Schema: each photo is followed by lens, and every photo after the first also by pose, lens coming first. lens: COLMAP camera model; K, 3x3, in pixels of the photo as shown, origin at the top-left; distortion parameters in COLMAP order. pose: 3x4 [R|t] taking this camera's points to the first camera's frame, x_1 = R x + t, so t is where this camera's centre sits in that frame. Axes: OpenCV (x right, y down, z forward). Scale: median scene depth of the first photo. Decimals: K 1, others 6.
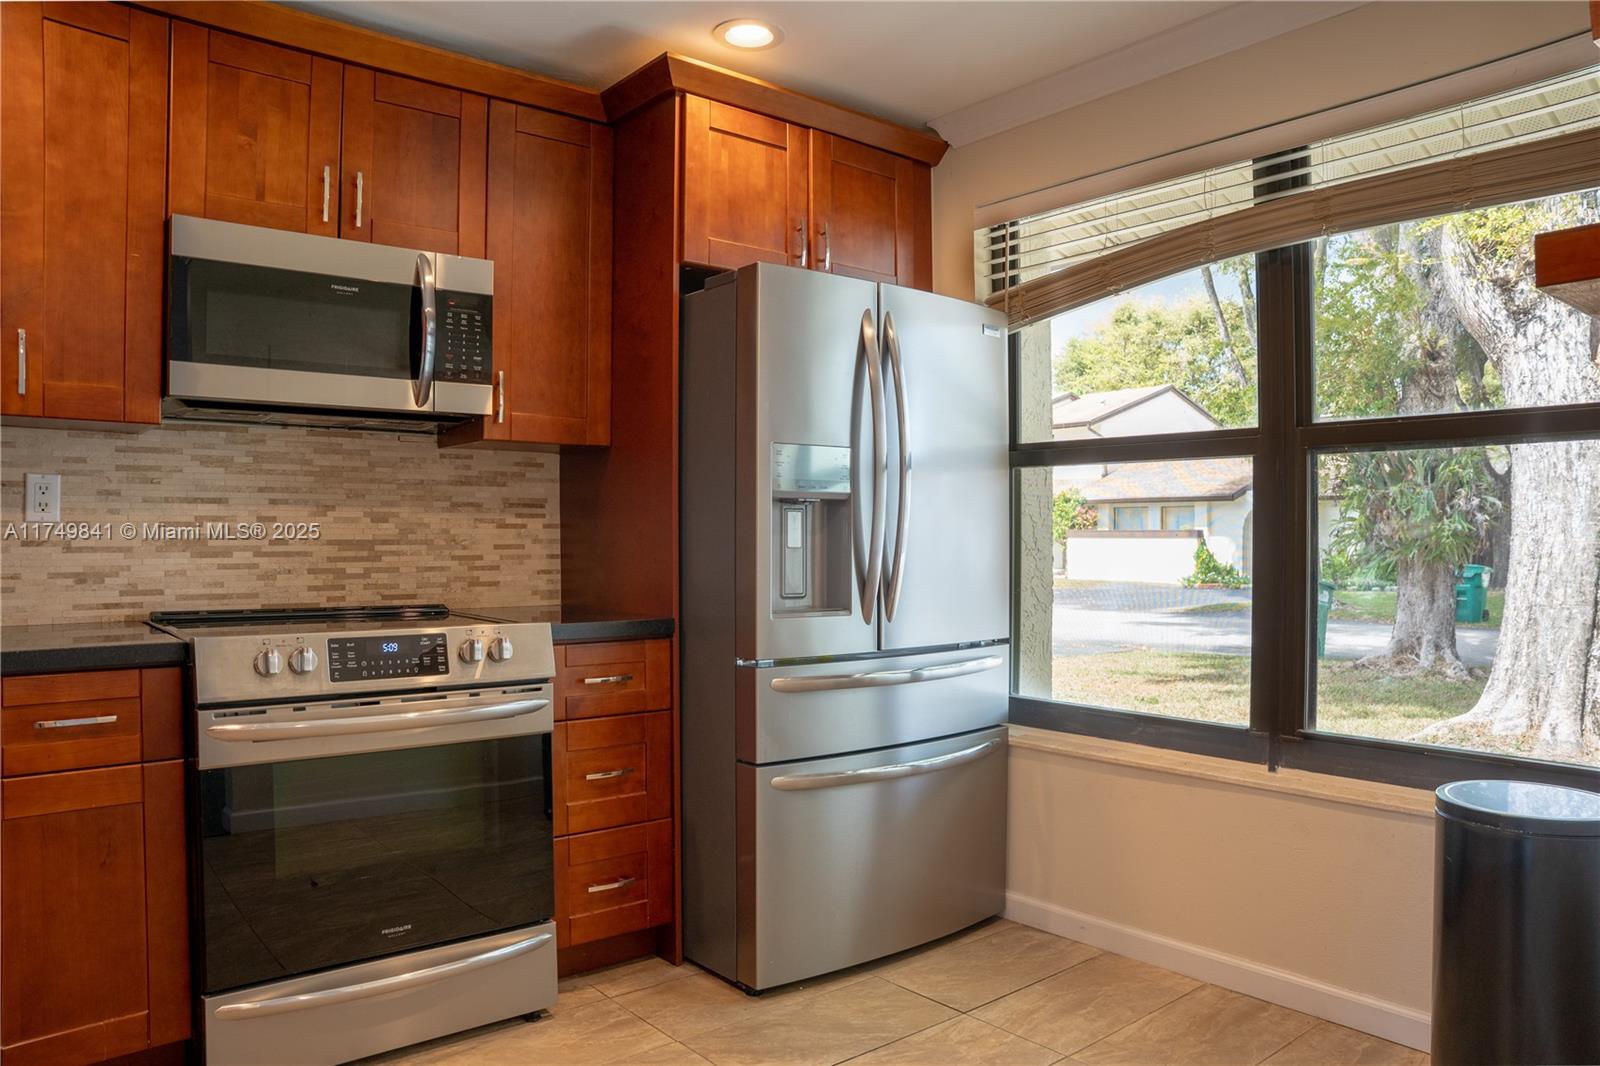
lens RADIAL K [[1127.8, 0, 800.0], [0, 1127.8, 533.0], [0, 0, 1]] dist [-0.172454, 0.125354]
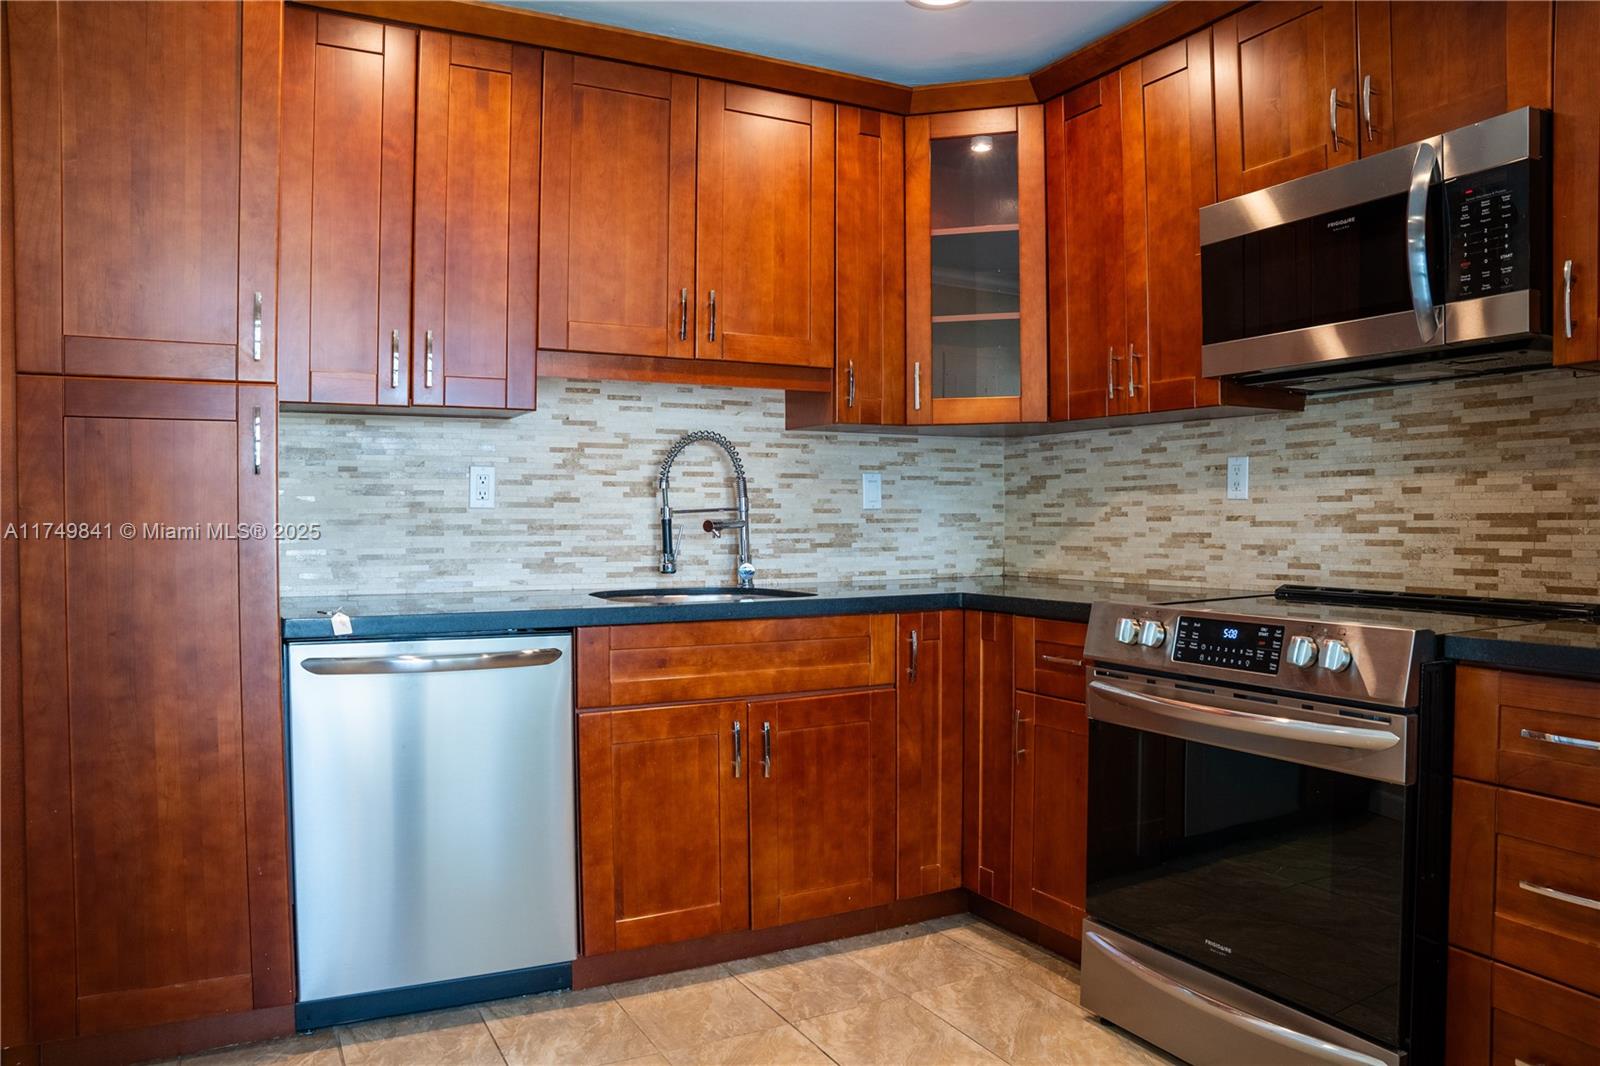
lens RADIAL K [[1127.8, 0, 800.0], [0, 1127.8, 533.0], [0, 0, 1]] dist [-0.172454, 0.125354]
pose [[-0.218645, 0.011923, -0.975732, 0.474091], [0.008883, 0.999908, 0.010228, 0.008445], [0.975764, -0.006431, -0.218731, 0.708366]]
